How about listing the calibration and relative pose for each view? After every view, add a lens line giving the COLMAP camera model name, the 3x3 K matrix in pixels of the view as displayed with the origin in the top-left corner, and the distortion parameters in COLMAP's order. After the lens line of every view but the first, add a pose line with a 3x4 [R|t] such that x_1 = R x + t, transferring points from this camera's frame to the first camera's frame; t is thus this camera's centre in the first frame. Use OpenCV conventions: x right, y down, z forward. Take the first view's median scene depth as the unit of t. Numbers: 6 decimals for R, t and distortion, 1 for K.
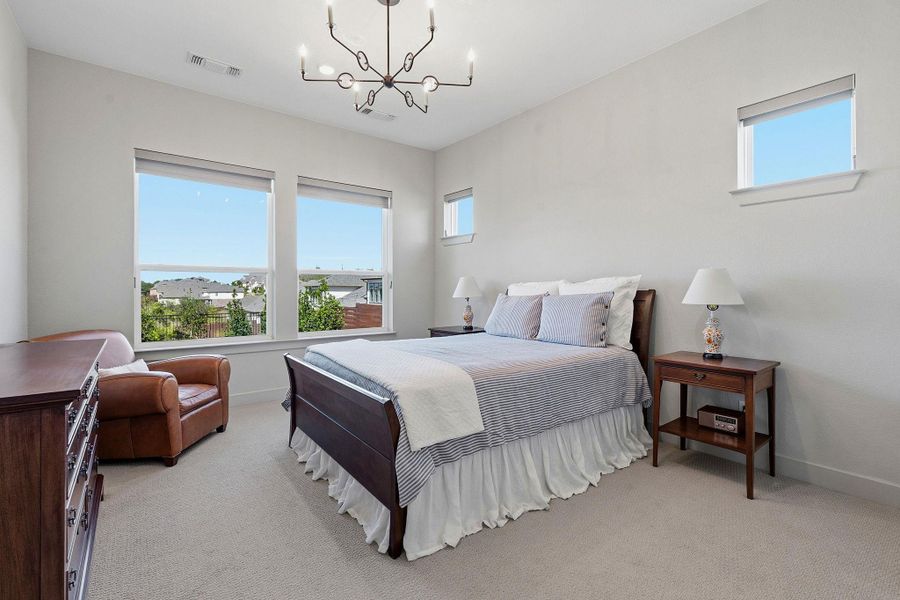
lens RADIAL K [[413.1, 0, 429.9], [0, 413.1, 286.8], [0, 0, 1]] dist [0.001108, -0.000003]
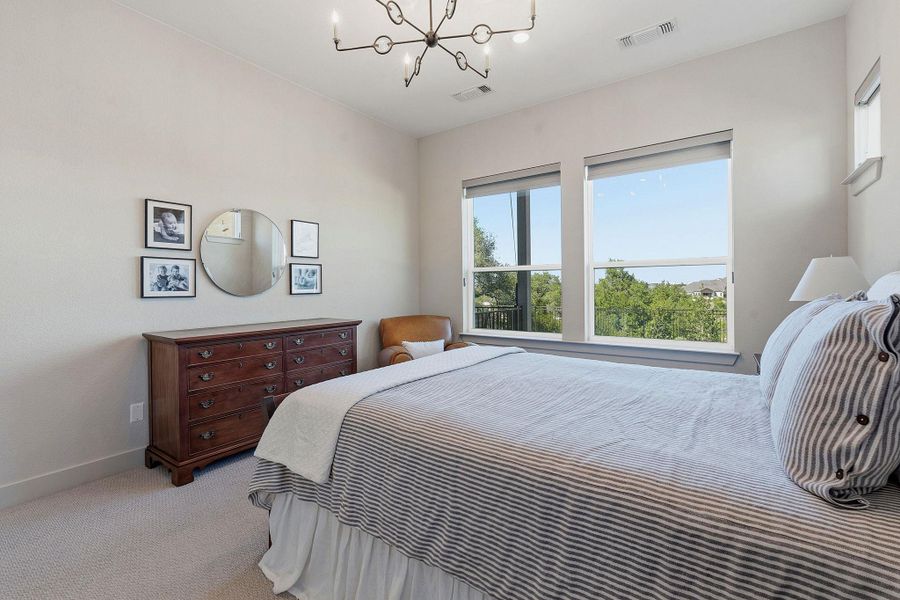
lens RADIAL K [[407.6, 0, 448.8], [0, 407.6, 291.8], [0, 0, 1]] dist [-0.000218, -0.000073]
pose [[0.330018, 0.010379, -0.943917, 0.352279], [0.039871, 0.998894, 0.024924, -0.013138], [0.943132, -0.045861, 0.329239, 0.365256]]
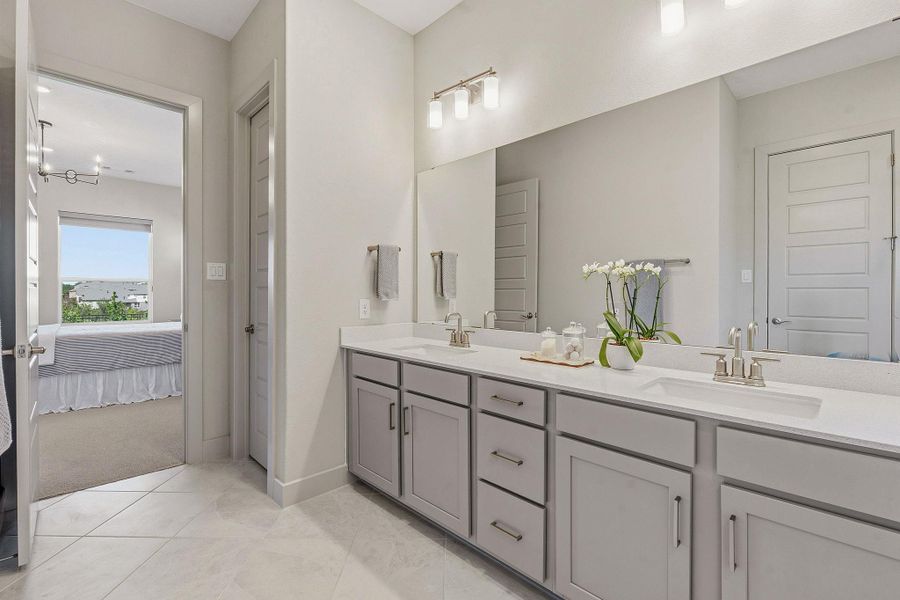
lens RADIAL K [[407.6, 0, 448.8], [0, 407.6, 291.8], [0, 0, 1]] dist [-0.000218, -0.000073]
pose [[0.988034, -0.001225, 0.154234, 0.646124], [0.000037, 0.999970, 0.007704, -0.007405], [-0.154239, -0.007606, 0.988004, -0.462278]]
